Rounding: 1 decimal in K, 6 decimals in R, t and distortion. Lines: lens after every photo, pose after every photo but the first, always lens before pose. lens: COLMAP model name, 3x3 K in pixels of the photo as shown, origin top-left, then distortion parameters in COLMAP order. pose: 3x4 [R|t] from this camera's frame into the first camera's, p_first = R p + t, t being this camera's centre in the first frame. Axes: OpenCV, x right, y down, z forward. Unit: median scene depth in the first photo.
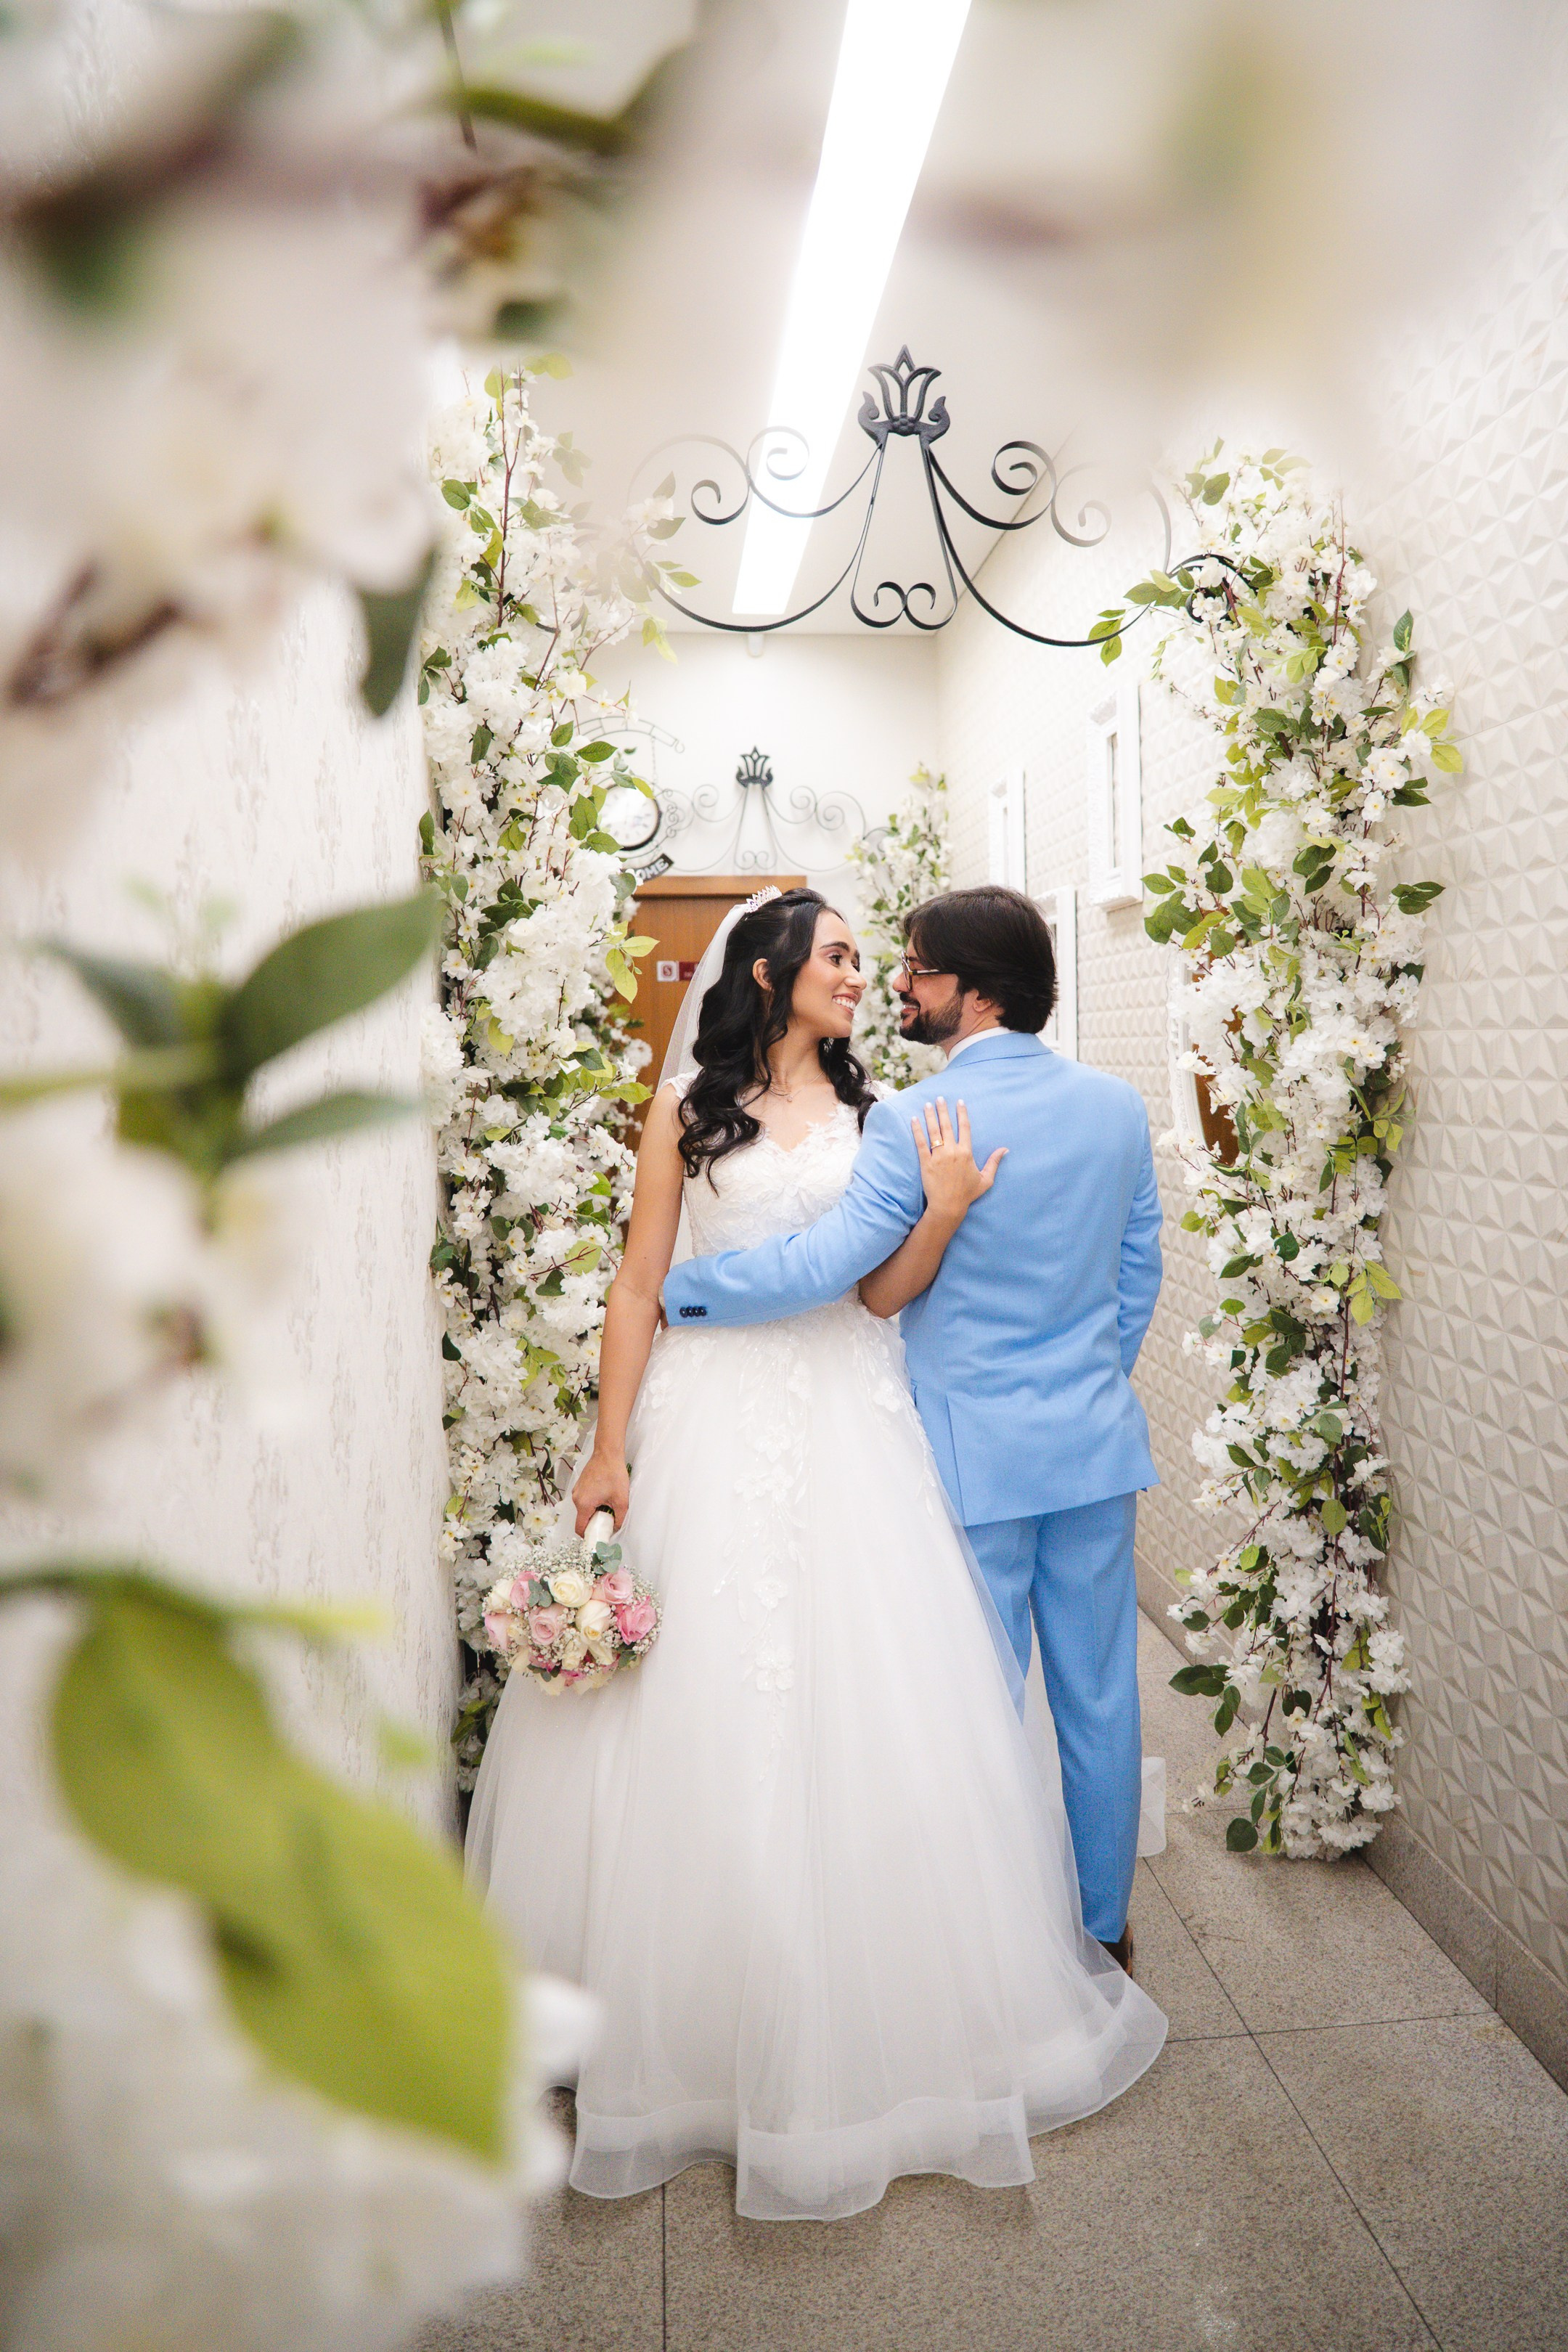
lens RADIAL K [[1620.2, 0, 778.6], [0, 1620.2, 1134.2], [0, 0, 1]] dist [-0.097203, 0.093419]
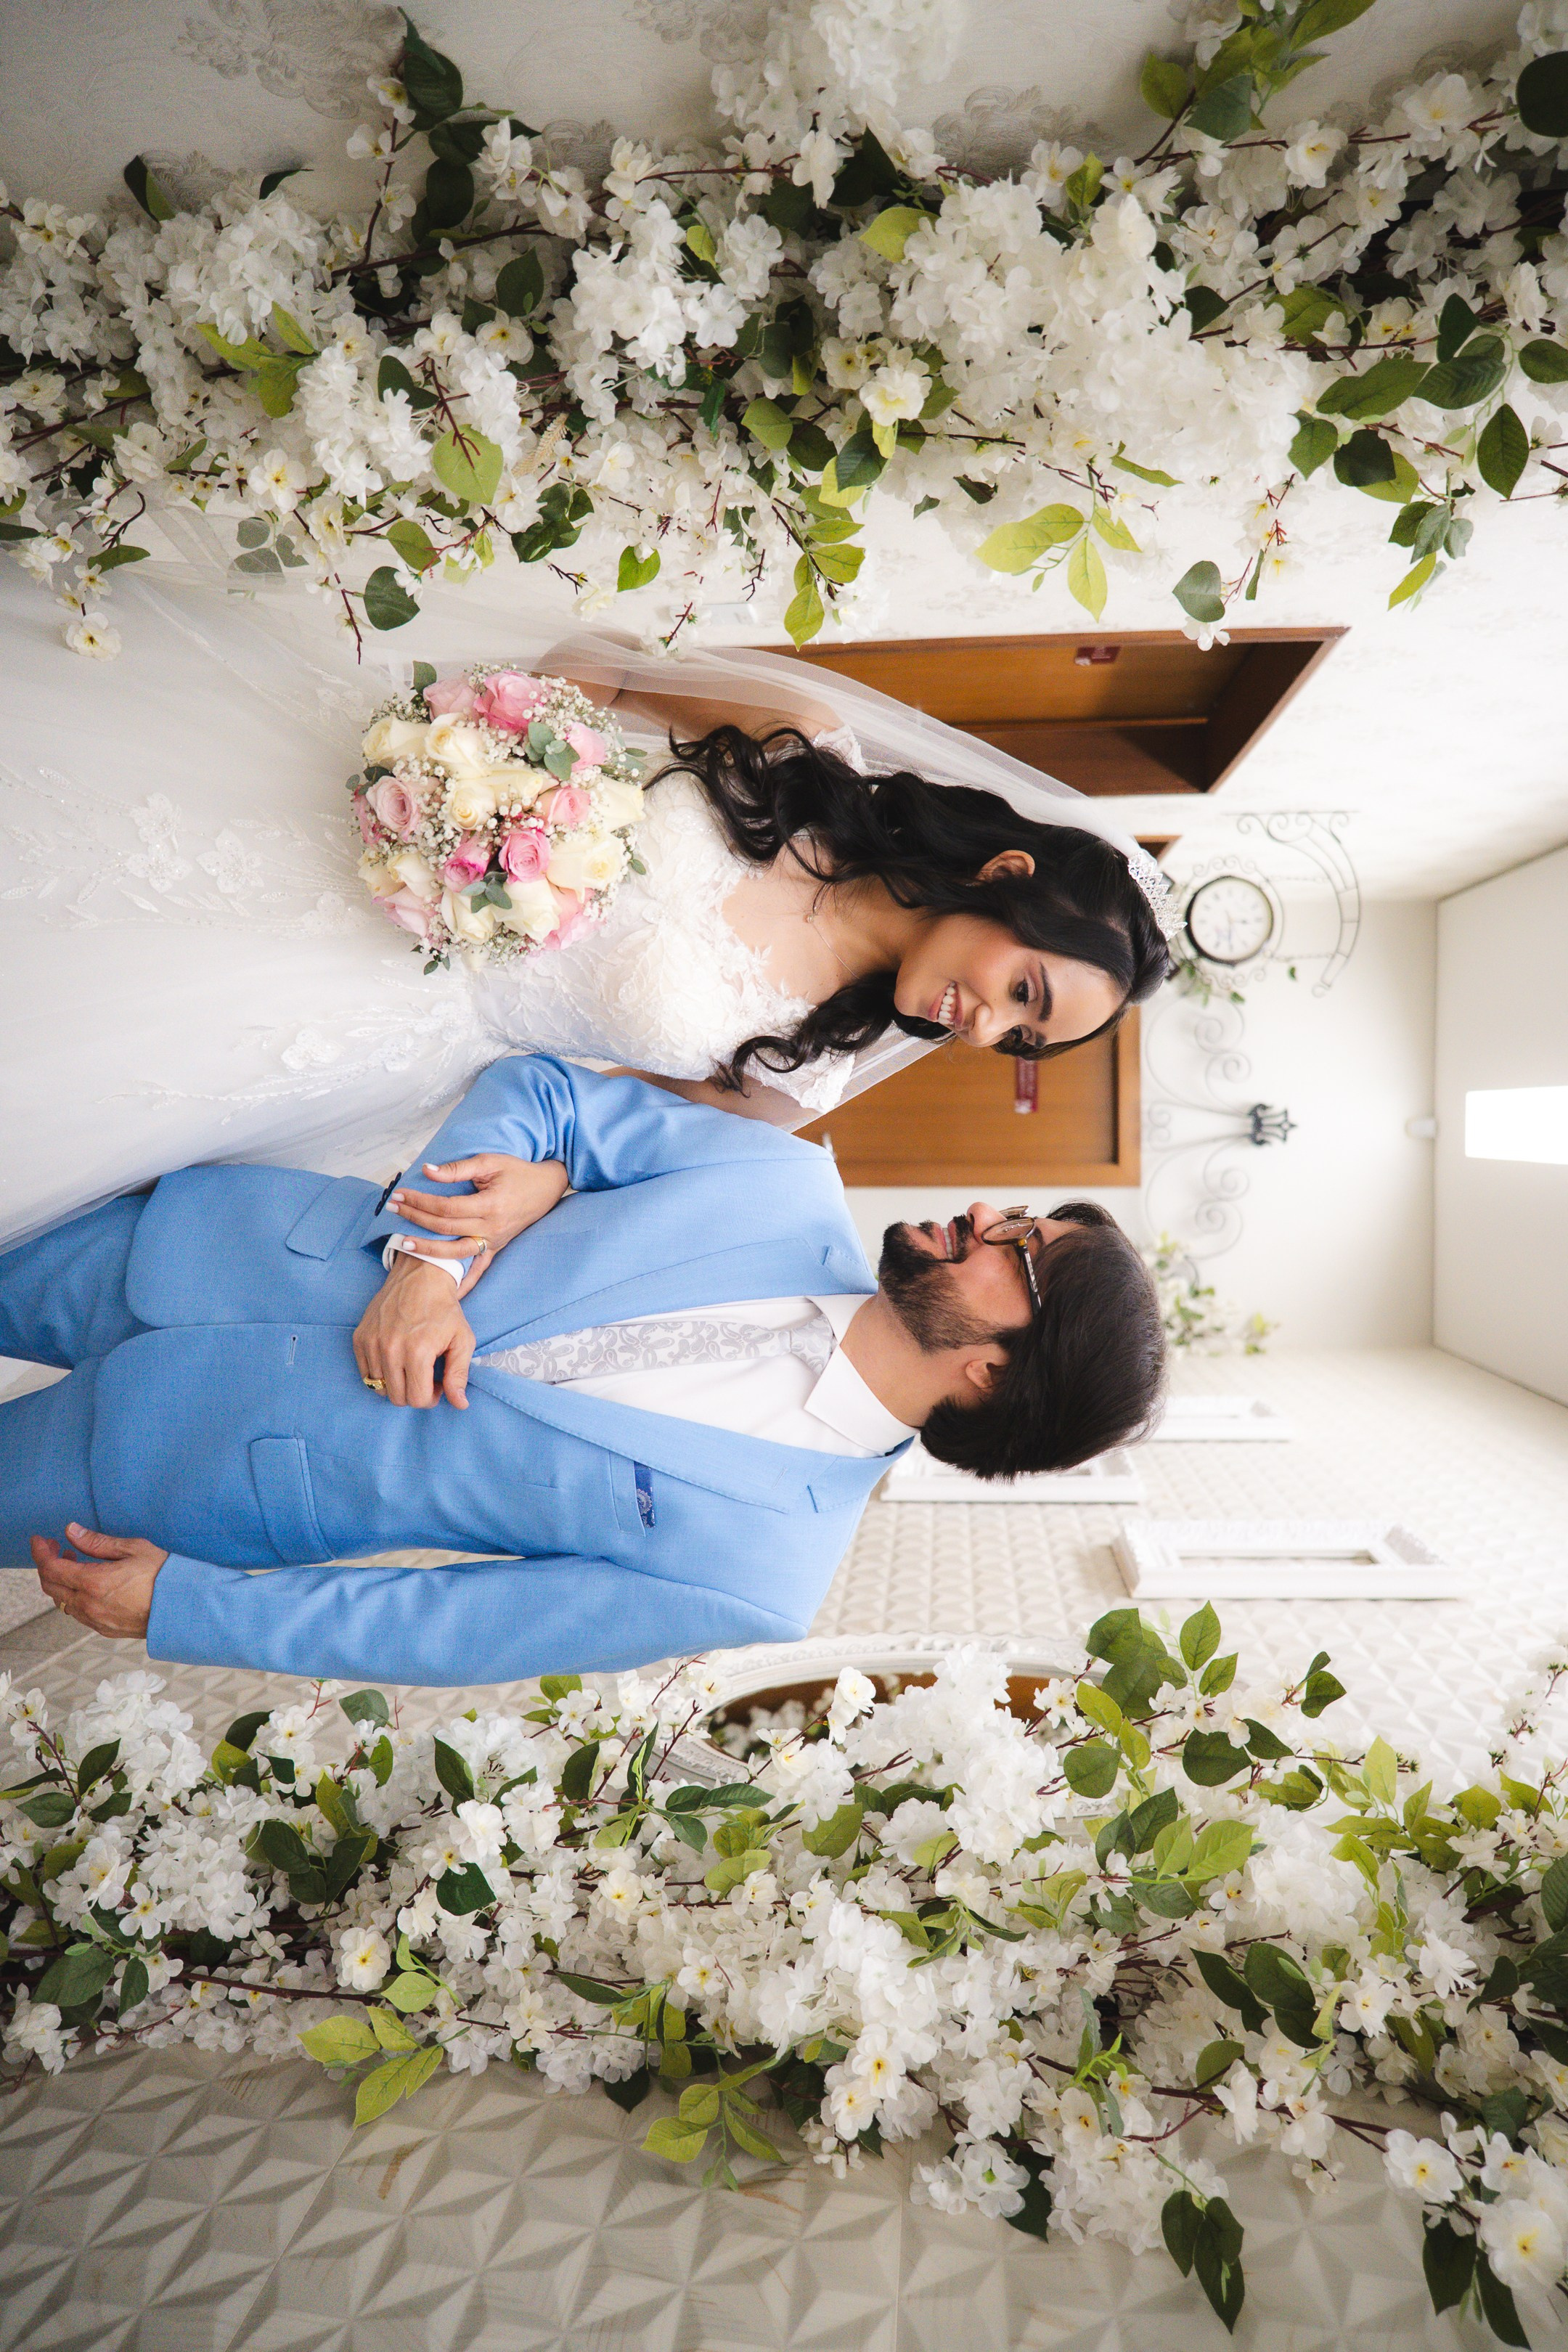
lens RADIAL K [[1620.2, 0, 778.6], [0, 1620.2, 1134.2], [0, 0, 1]] dist [-0.097203, 0.093419]
pose [[-0.013351, 0.998641, -0.050386, 0.107178], [-0.998697, -0.010835, 0.049870, -0.045384], [0.049256, 0.050986, 0.997484, 0.496127]]
